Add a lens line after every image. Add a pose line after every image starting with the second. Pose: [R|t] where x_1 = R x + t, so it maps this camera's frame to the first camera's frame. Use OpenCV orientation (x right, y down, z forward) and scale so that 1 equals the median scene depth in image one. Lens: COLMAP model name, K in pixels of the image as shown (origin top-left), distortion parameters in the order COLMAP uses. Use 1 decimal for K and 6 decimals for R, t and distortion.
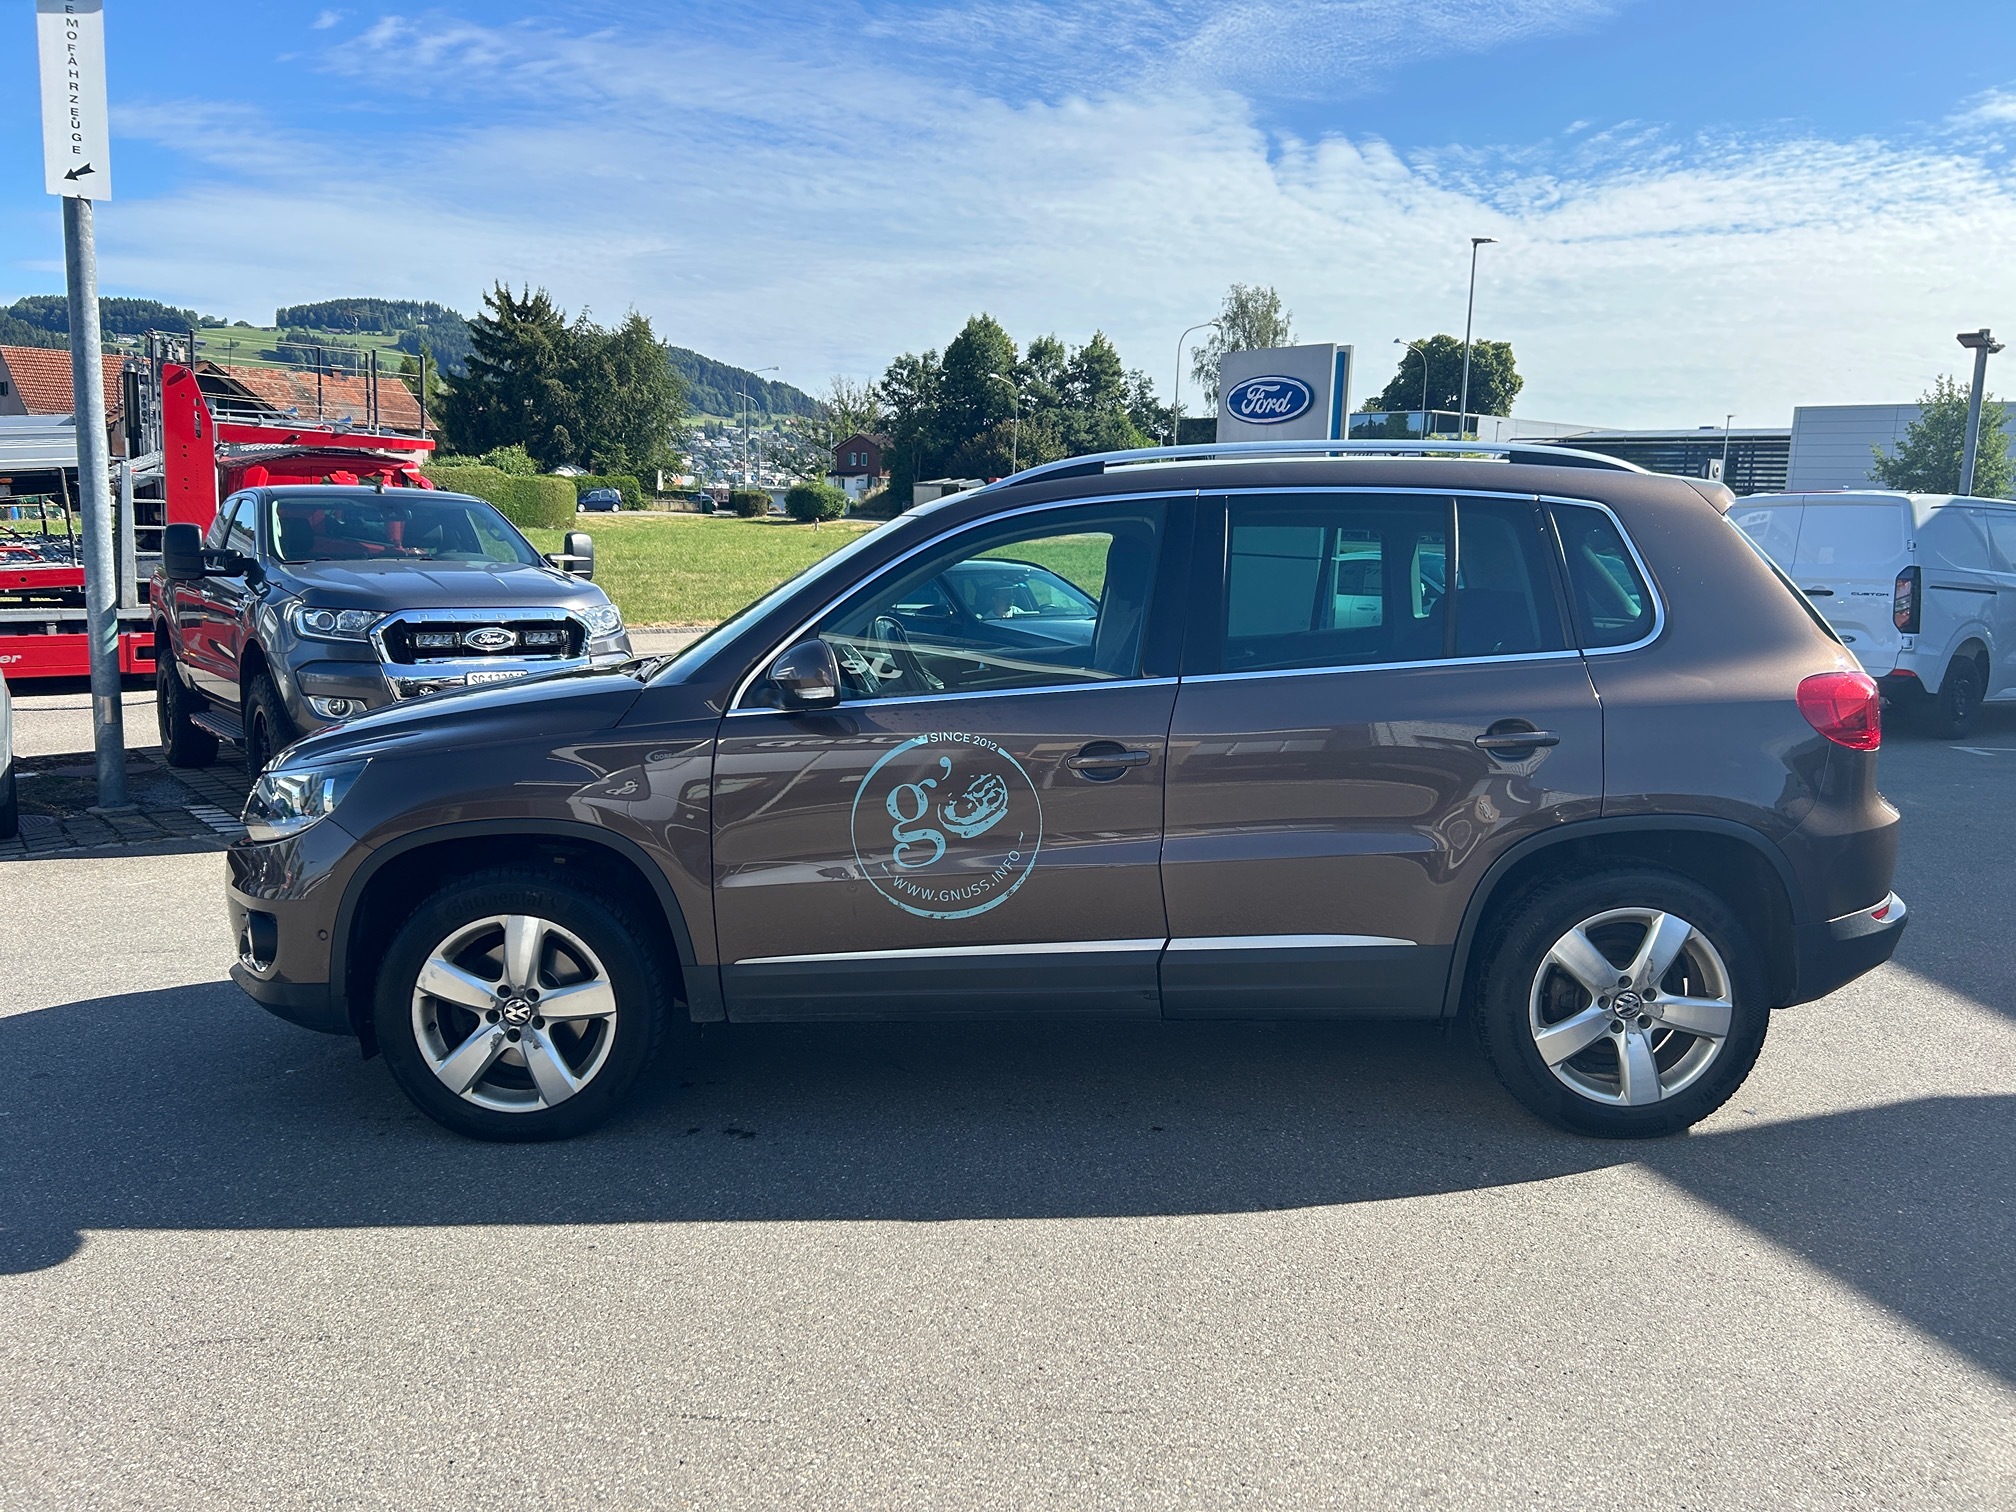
lens RADIAL K [[1512.6, 0, 1006.4], [0, 1512.6, 730.4], [0, 0, 1]] dist [0.047808, -0.048737]
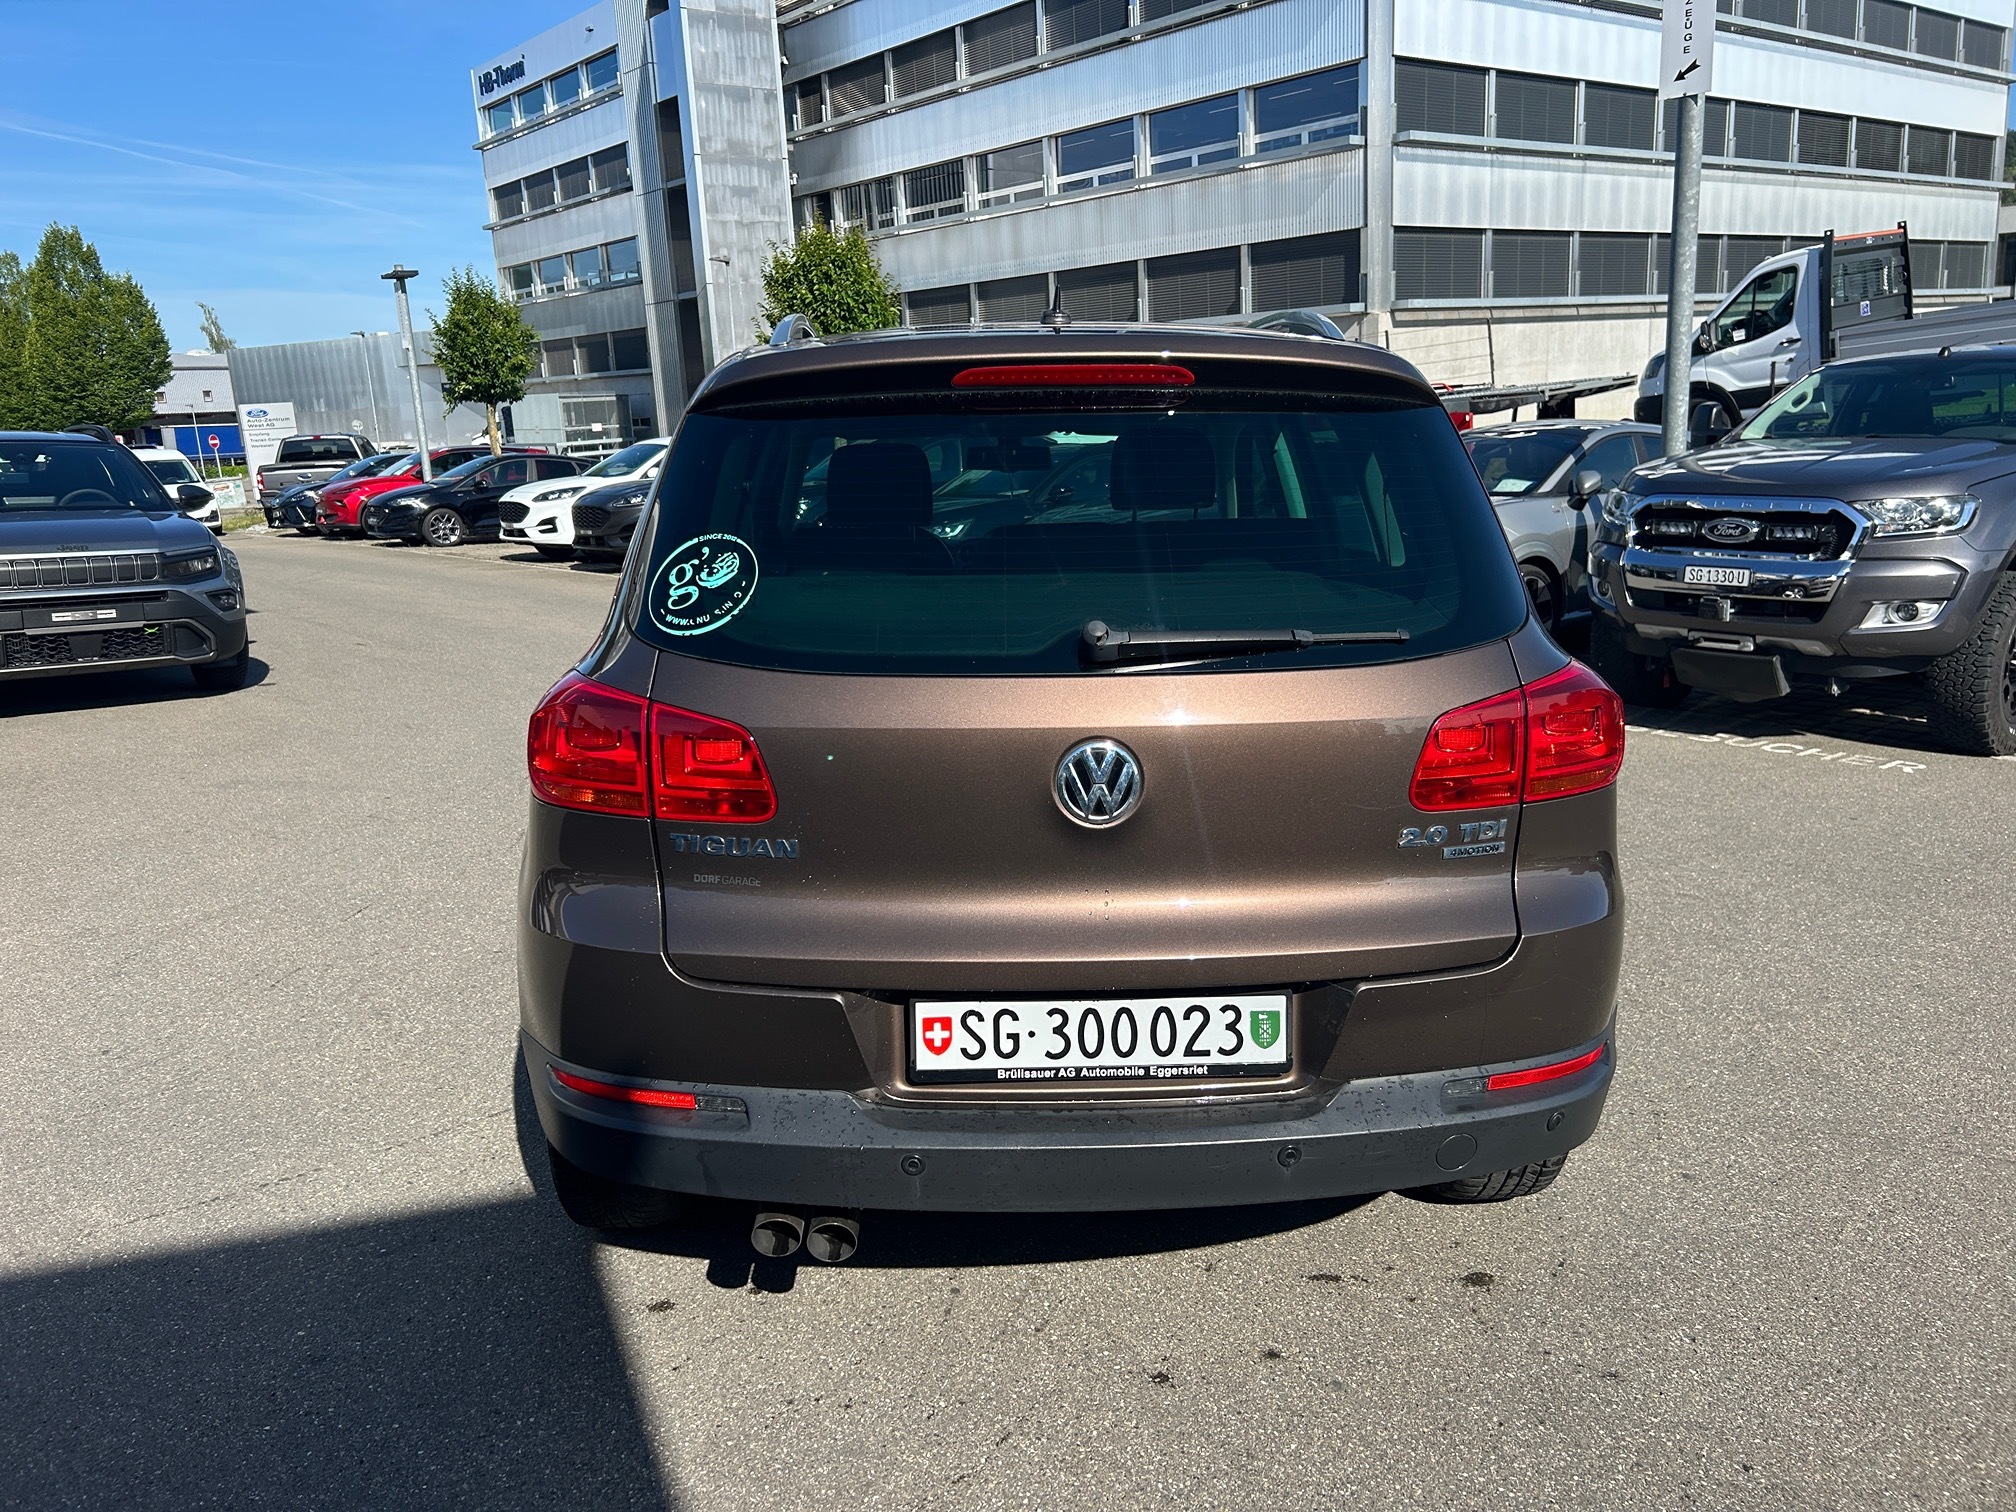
lens RADIAL K [[1512.6, 0, 1006.4], [0, 1512.6, 730.4], [0, 0, 1]] dist [0.047808, -0.048737]
pose [[0.053224, 0.189886, -0.980362, 0.537265], [-0.099676, 0.977861, 0.183990, -0.067328], [0.993595, 0.087926, 0.070972, 0.522003]]
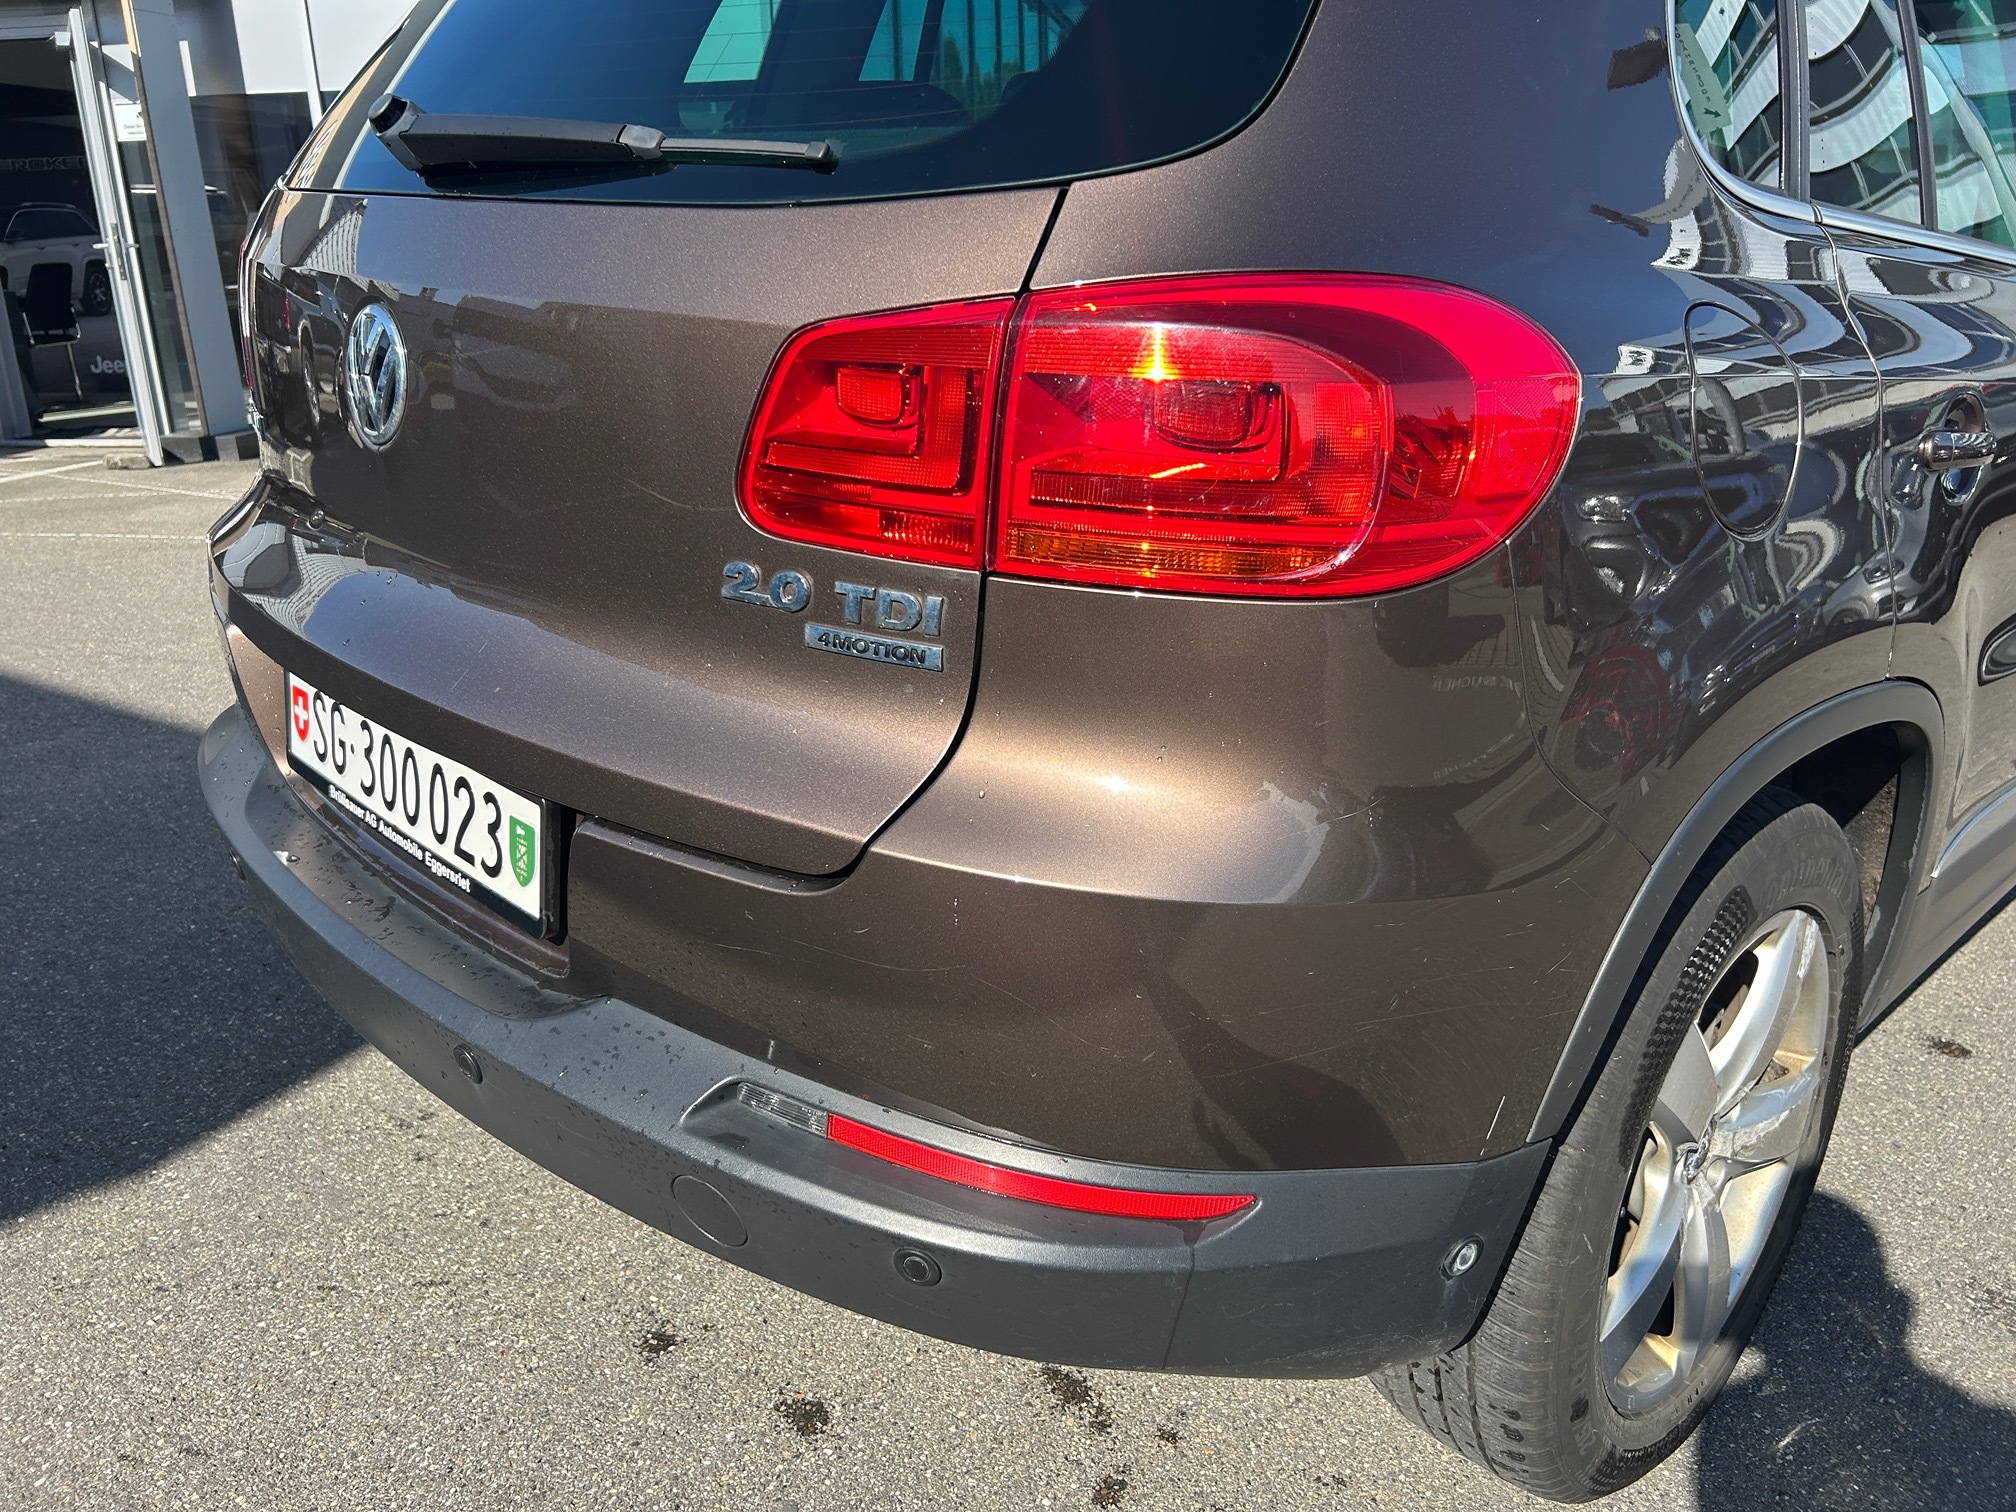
lens RADIAL K [[1544.5, 0, 1008.0], [0, 1544.5, 756.0], [0, 0, 1]] dist [0.009131, 0.002482]
pose [[-0.709994, 0.212752, -0.671301, 0.359000], [-0.107061, 0.909580, 0.401500, -0.048698], [0.696022, 0.356933, -0.623019, 0.715636]]
